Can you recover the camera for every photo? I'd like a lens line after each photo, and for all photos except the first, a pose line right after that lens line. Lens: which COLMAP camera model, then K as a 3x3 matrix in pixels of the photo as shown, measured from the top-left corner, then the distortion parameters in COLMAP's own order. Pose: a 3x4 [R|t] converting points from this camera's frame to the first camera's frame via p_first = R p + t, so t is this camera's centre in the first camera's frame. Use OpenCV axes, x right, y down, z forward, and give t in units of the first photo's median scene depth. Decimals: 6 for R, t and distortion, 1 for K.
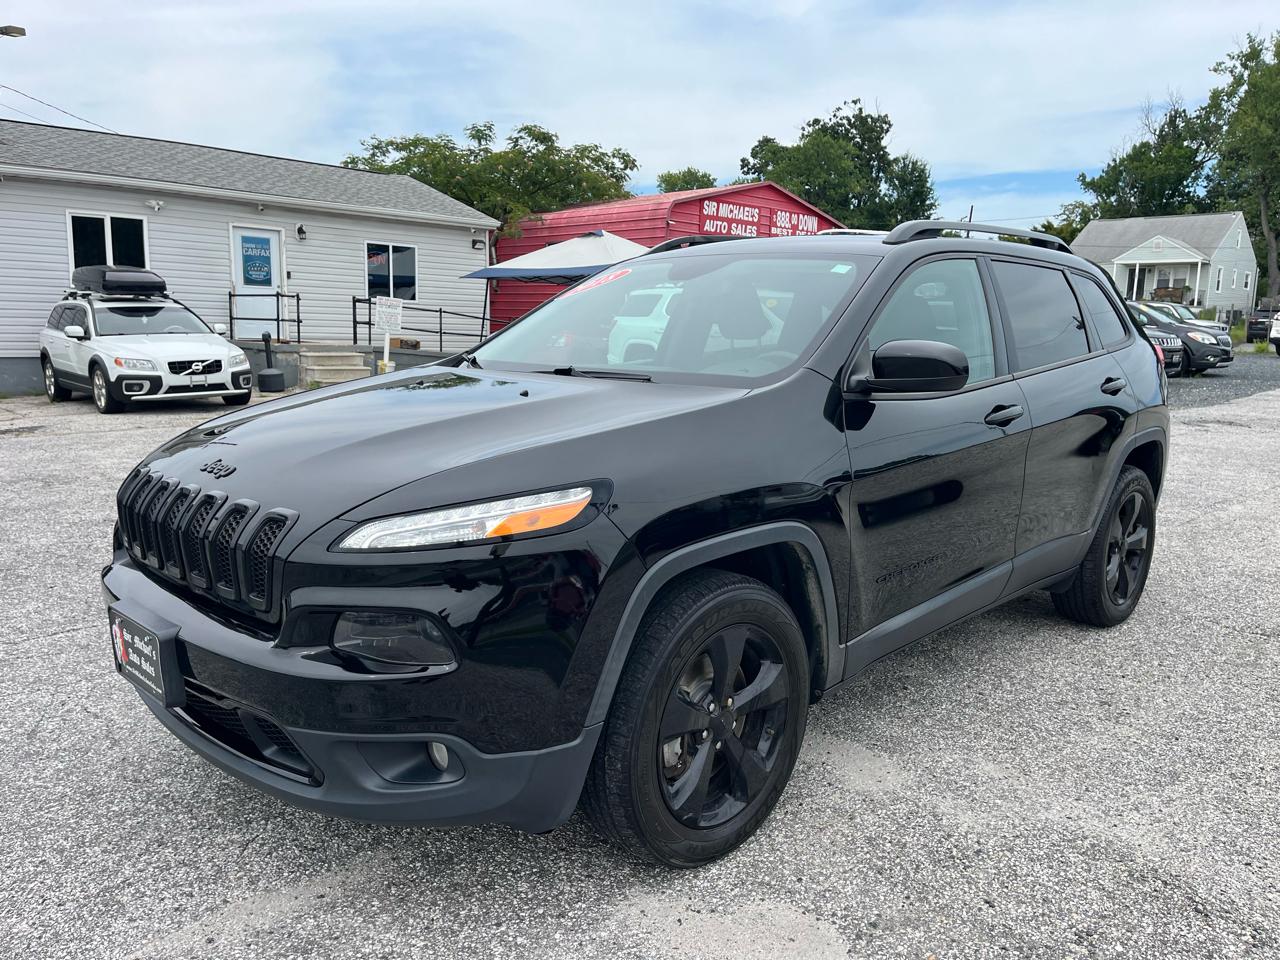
lens RADIAL K [[970.5, 0, 637.8], [0, 970.5, 477.4], [0, 0, 1]] dist [0.093977, -0.131480]
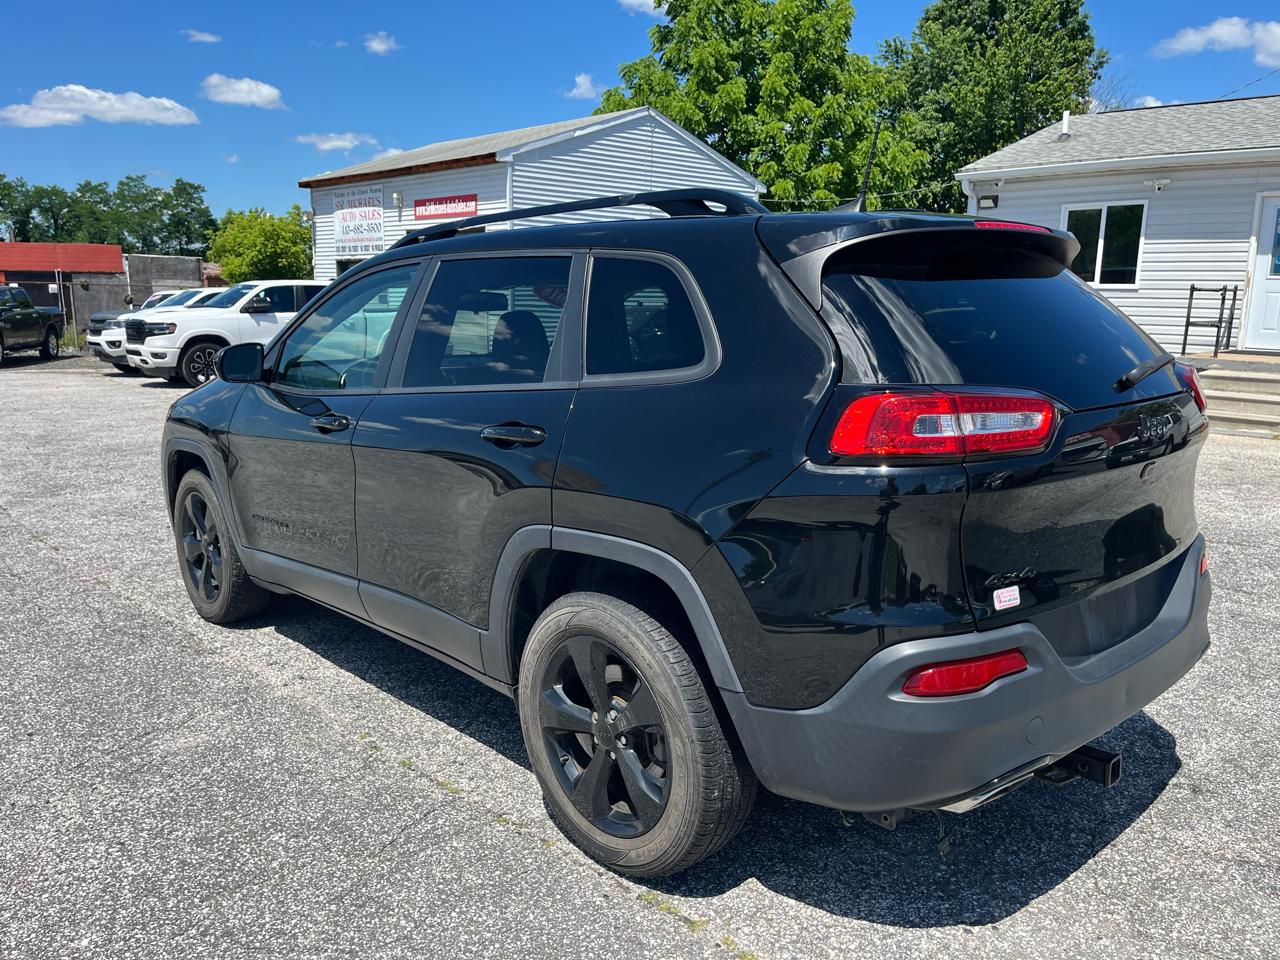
lens RADIAL K [[970.5, 0, 637.8], [0, 970.5, 477.4], [0, 0, 1]] dist [0.093977, -0.131480]
pose [[-0.017800, 0.166773, -0.985835, 0.122185], [-0.164202, 0.972116, 0.167417, -0.033049], [0.986266, 0.164856, 0.010081, 0.192085]]
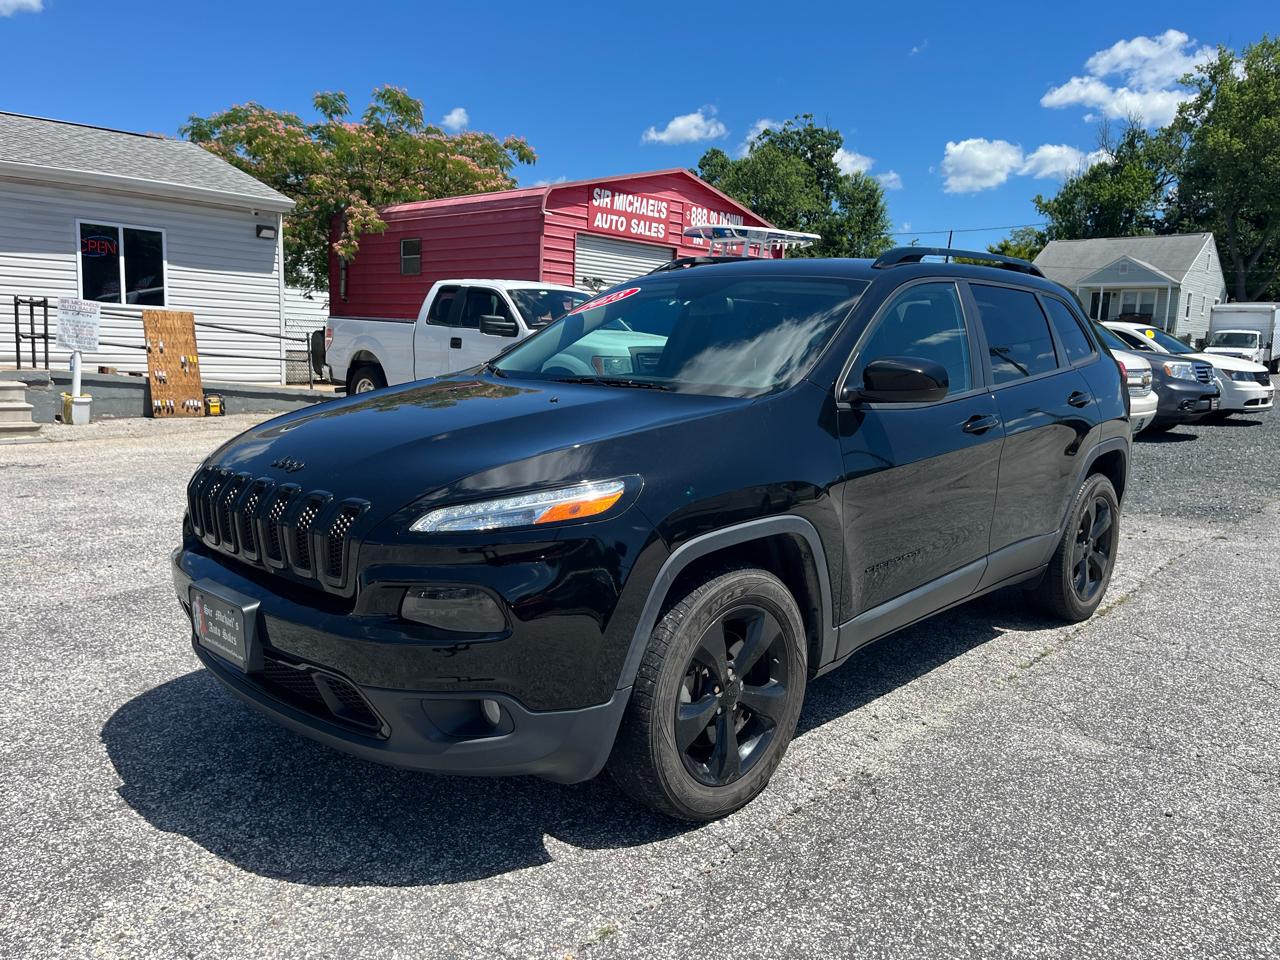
lens RADIAL K [[970.5, 0, 637.8], [0, 970.5, 477.4], [0, 0, 1]] dist [0.093977, -0.131480]
pose [[0.998981, 0.008527, 0.044318, 0.033814], [-0.007670, 0.999781, -0.019488, -0.017531], [-0.044475, 0.019128, 0.998827, 0.106030]]
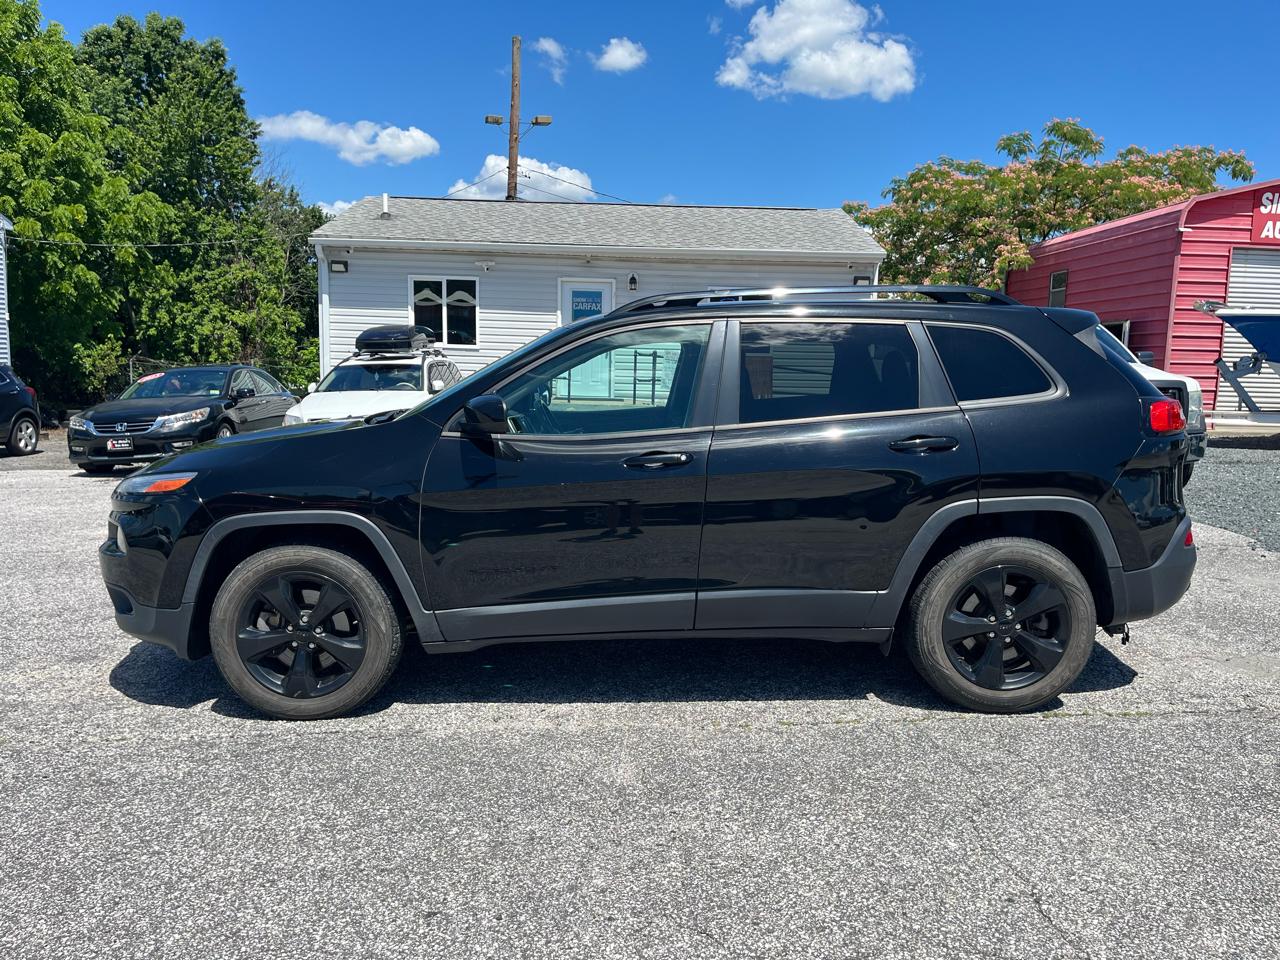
lens RADIAL K [[967.3, 0, 644.3], [0, 967.3, 475.5], [0, 0, 1]] dist [0.086348, -0.126299]
pose [[0.733299, 0.072667, -0.676012, 0.107418], [-0.107087, 0.994206, -0.009291, -0.020925], [0.671420, 0.079205, 0.736832, 0.120321]]
